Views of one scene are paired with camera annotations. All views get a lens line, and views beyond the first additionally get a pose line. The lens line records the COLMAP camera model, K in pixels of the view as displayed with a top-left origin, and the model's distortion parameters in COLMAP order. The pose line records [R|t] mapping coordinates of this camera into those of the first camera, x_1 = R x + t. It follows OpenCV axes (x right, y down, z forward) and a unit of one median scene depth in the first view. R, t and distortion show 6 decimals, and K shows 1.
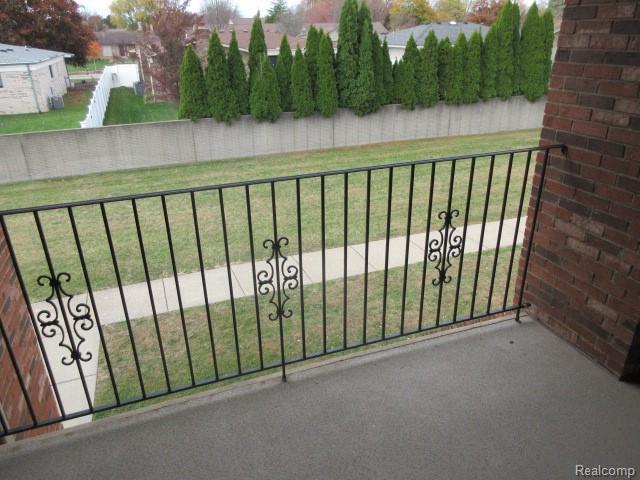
lens RADIAL K [[474.3, 0, 320.0], [0, 474.3, 240.0], [0, 0, 1]] dist [-0.013441, -0.002759]
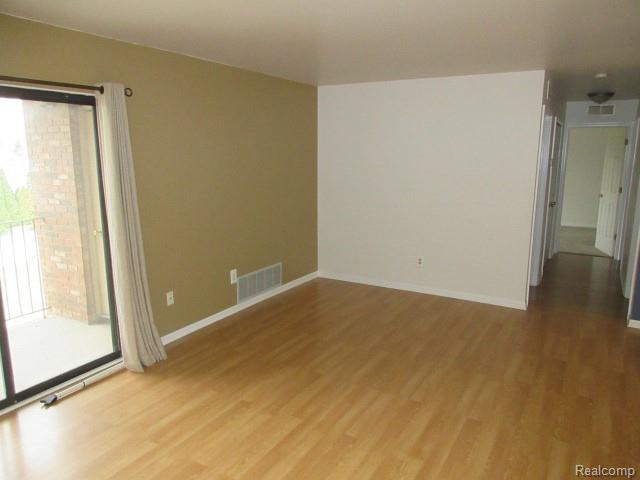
lens RADIAL K [[477.4, 0, 316.6], [0, 477.4, 238.9], [0, 0, 1]] dist [-0.004338, -0.003318]
pose [[0.773893, -0.104349, 0.624661, 0.149029], [0.251391, 0.955914, -0.151763, 0.492467], [-0.581285, 0.274482, 0.766007, -1.217674]]
